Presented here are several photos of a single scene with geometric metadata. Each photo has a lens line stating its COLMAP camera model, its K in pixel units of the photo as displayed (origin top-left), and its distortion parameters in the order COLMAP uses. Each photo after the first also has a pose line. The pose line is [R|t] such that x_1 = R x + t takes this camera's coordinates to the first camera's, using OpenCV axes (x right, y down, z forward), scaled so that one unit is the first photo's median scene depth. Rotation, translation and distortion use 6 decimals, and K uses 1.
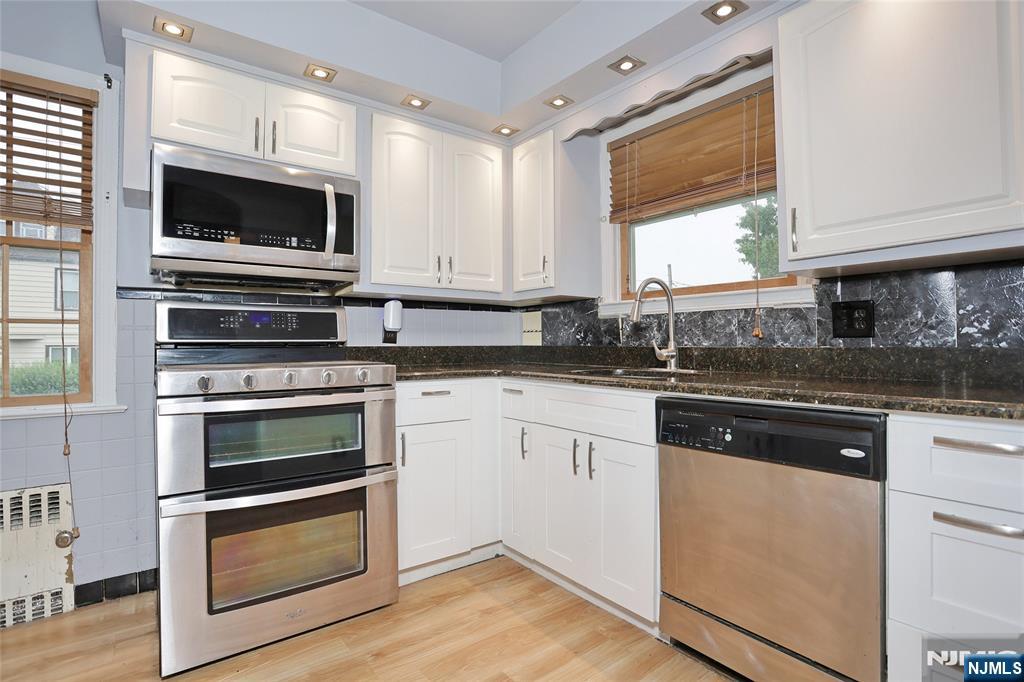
lens RADIAL K [[503.3, 0, 508.0], [0, 503.3, 343.0], [0, 0, 1]] dist [-0.000941, 0.000094]
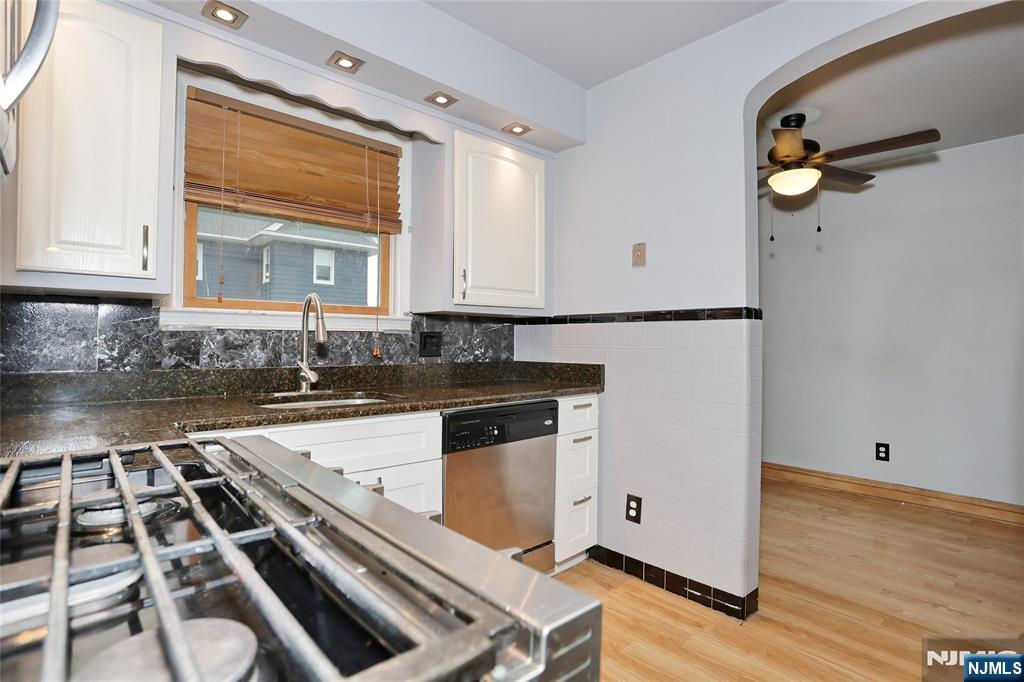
lens RADIAL K [[503.3, 0, 508.6], [0, 503.3, 337.3], [0, 0, 1]] dist [-0.000941, 0.000094]
pose [[-0.079230, 0.017962, 0.996695, -0.750091], [-0.002801, 0.999830, -0.018241, -0.038888], [-0.996852, -0.004237, -0.079167, 0.836835]]
